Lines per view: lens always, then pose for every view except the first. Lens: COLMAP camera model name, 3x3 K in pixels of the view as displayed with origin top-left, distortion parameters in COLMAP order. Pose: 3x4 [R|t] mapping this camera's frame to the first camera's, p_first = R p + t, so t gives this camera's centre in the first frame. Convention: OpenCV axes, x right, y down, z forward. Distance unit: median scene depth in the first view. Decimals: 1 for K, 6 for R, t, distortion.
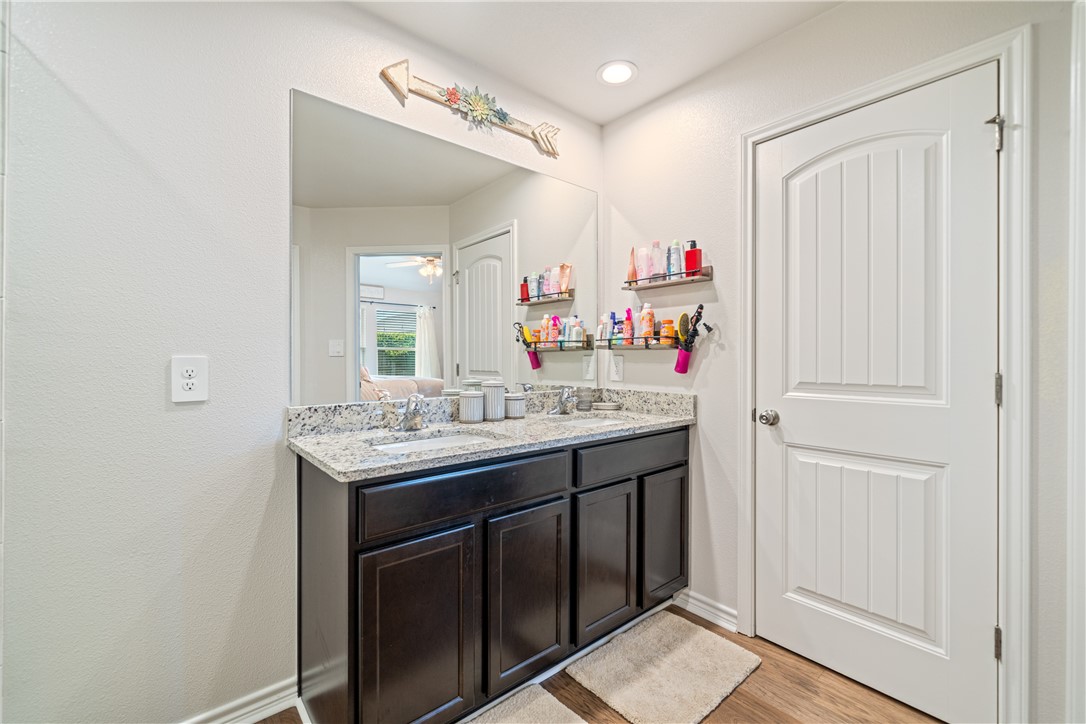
lens RADIAL K [[468.9, 0, 545.7], [0, 468.9, 356.0], [0, 0, 1]] dist [-0.000843, -0.000031]
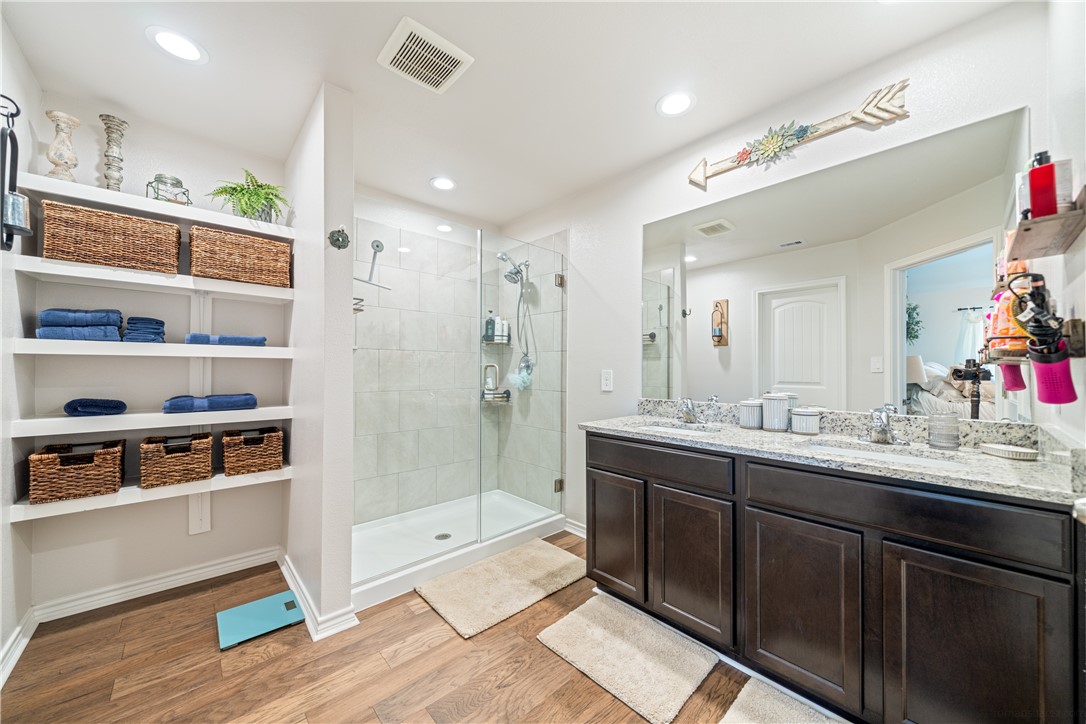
lens RADIAL K [[400.9, 0, 544.1], [0, 400.9, 367.7], [0, 0, 1]] dist [-0.000623, -0.000190]
pose [[0.008247, -0.008252, -0.999932, 0.855989], [-0.000505, 0.999966, -0.008256, 0.000881], [0.999966, 0.000573, 0.008243, 0.495594]]
